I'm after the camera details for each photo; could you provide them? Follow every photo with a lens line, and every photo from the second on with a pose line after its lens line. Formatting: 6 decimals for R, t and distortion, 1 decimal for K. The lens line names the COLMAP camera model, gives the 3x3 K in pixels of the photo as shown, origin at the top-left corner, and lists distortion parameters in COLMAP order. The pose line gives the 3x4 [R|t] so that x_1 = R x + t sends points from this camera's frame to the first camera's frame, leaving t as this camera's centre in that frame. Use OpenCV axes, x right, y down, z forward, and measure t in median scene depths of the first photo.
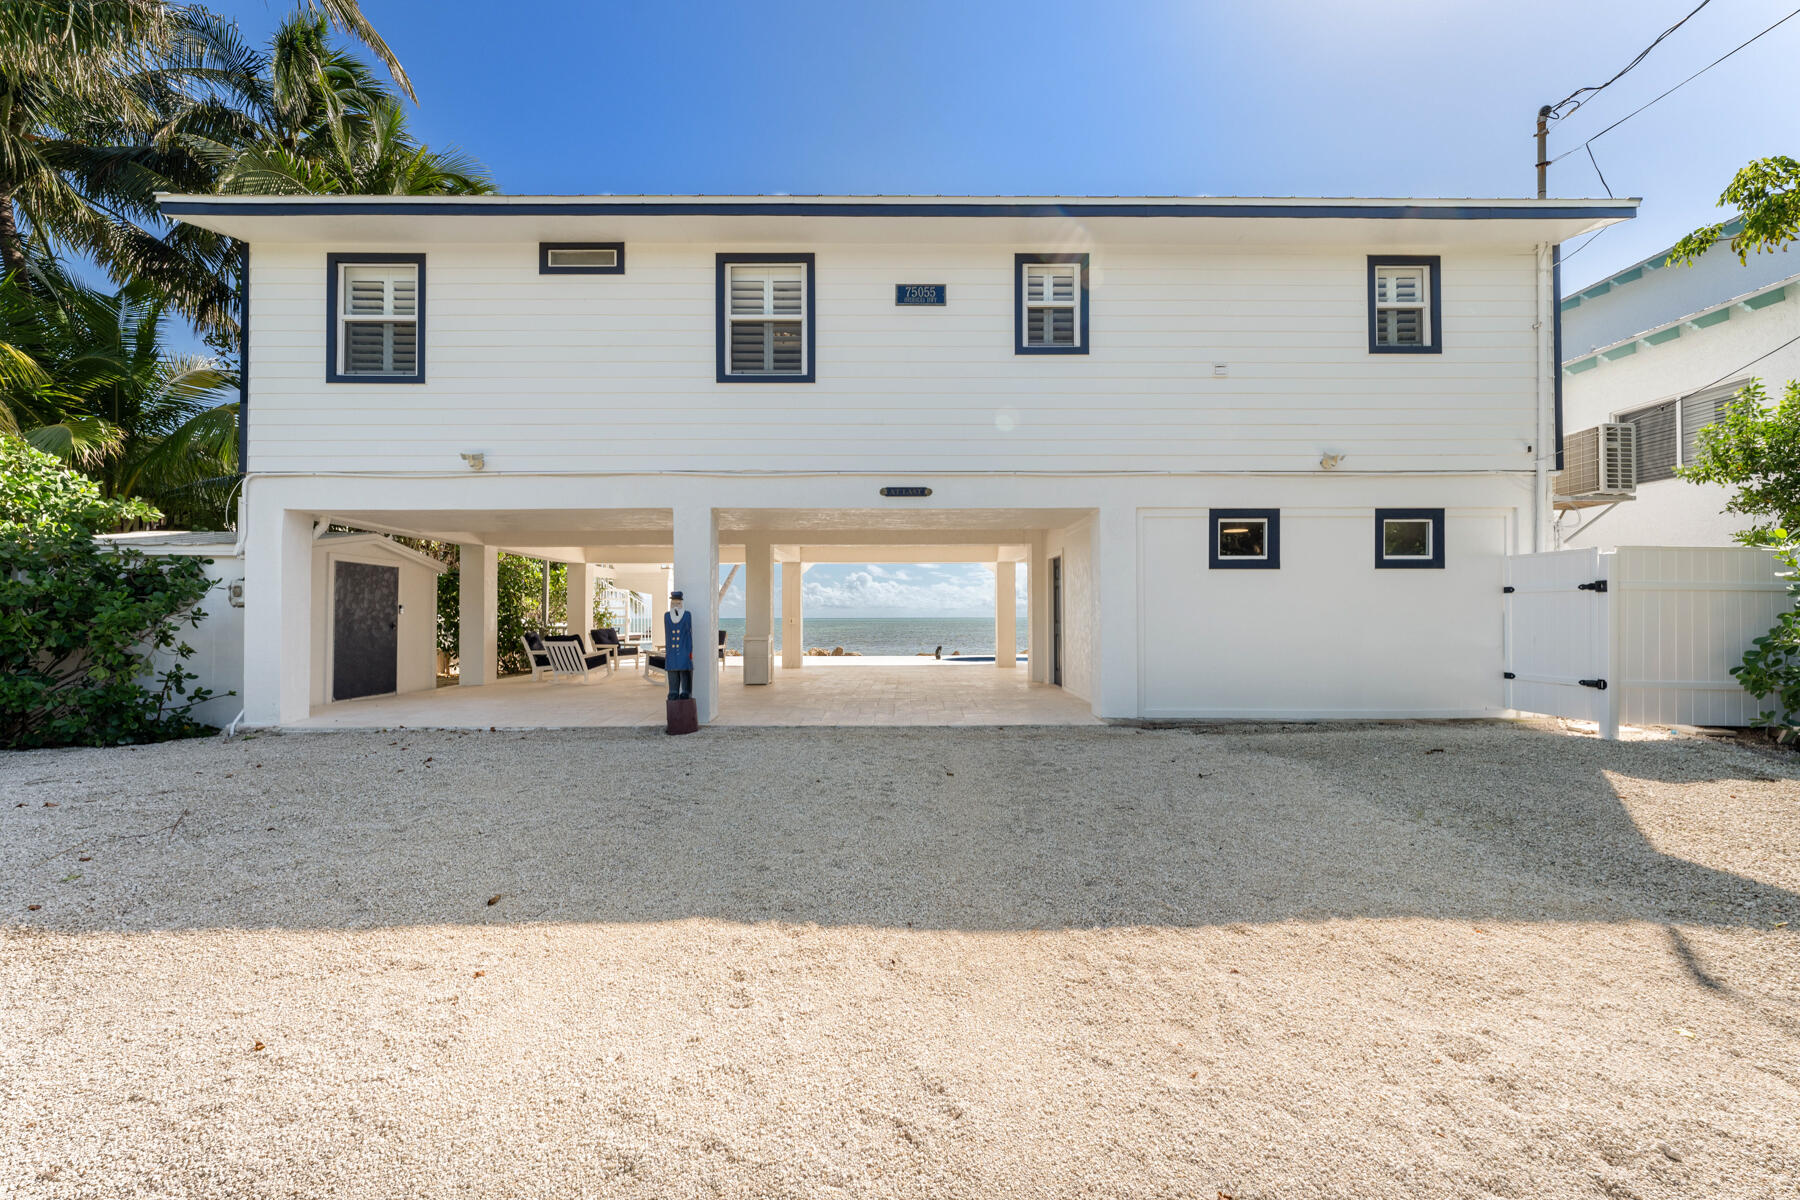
lens RADIAL K [[737.0, 0, 899.4], [0, 737.0, 612.6], [0, 0, 1]] dist [0.000526, -0.000063]
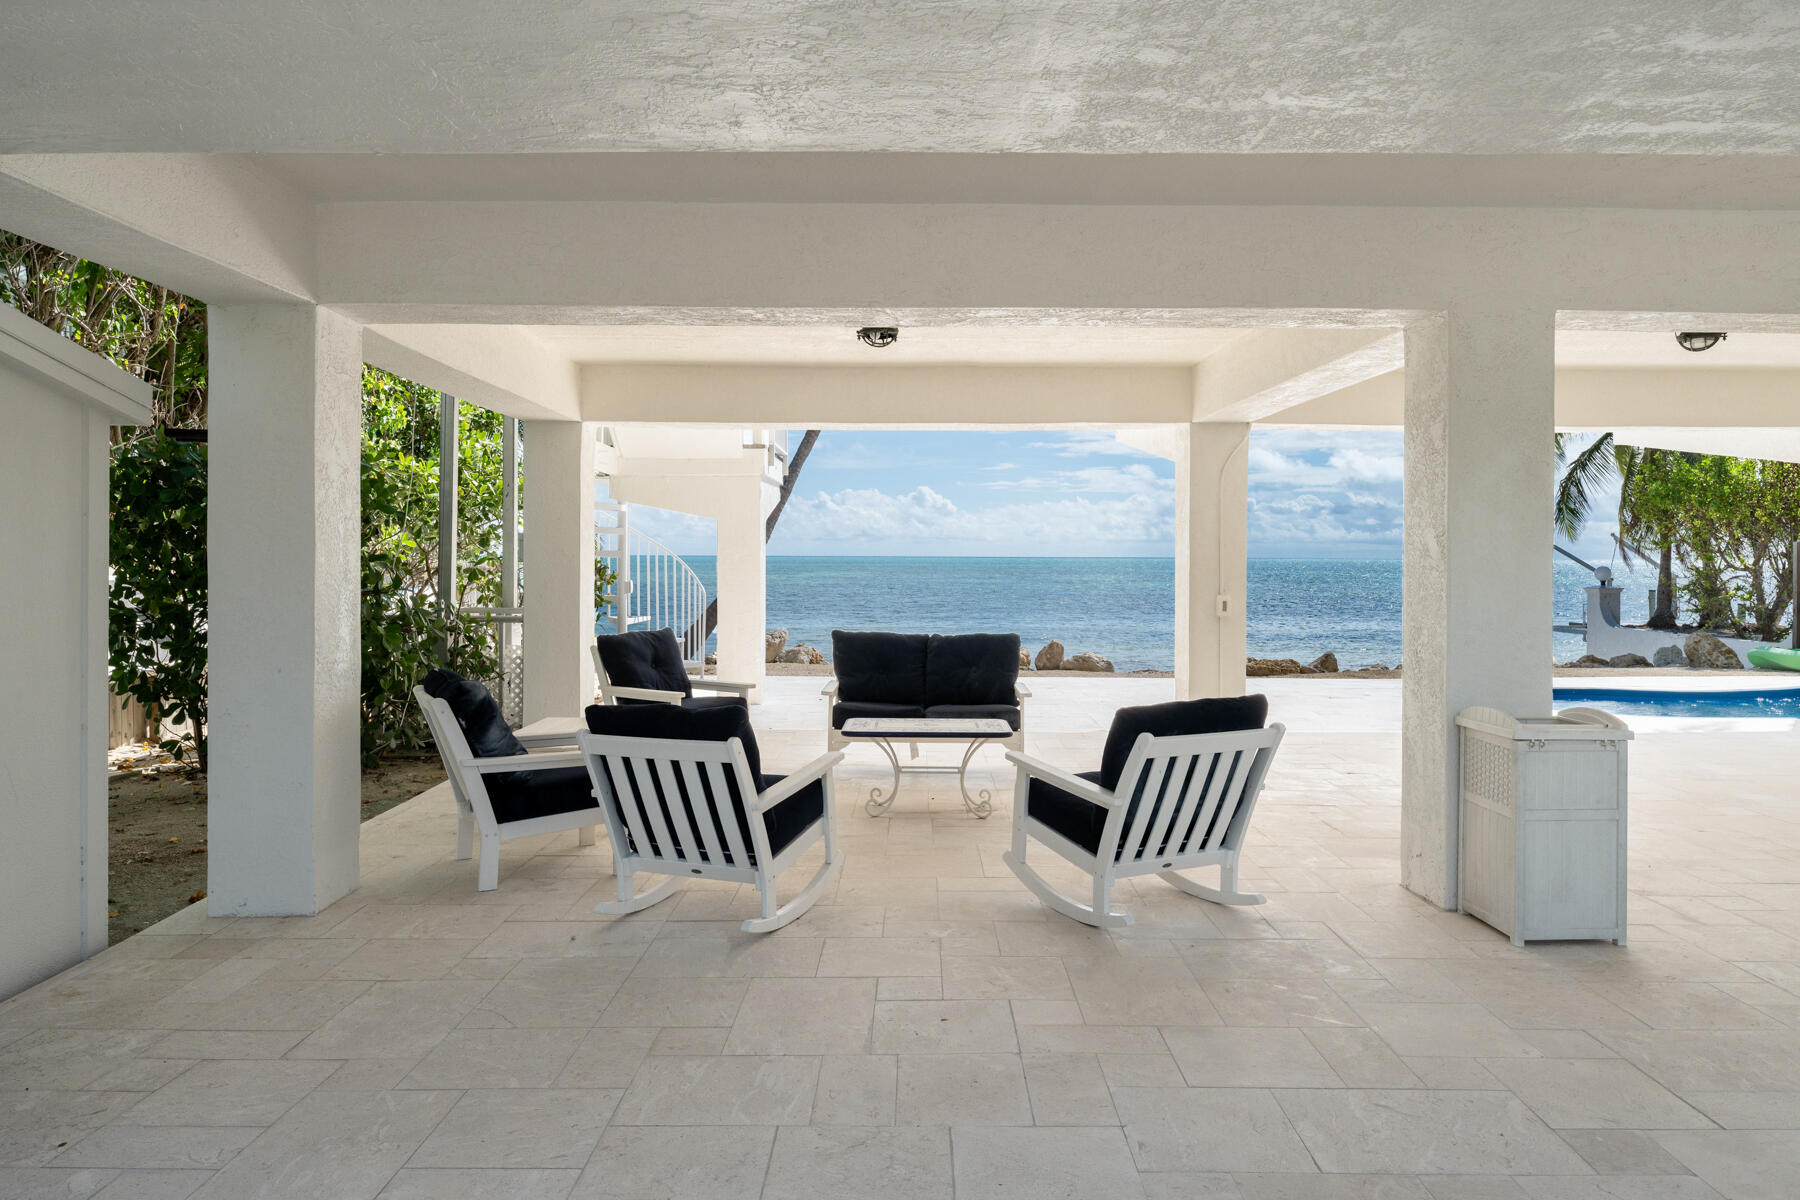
lens RADIAL K [[1220.9, 0, 902.3], [0, 1220.9, 587.1], [0, 0, 1]] dist [-0.002415, -0.001589]
pose [[0.999959, 0.008736, 0.002537, -0.558328], [-0.008821, 0.999317, 0.035874, -0.029728], [-0.002222, -0.035895, 0.999353, 0.908168]]
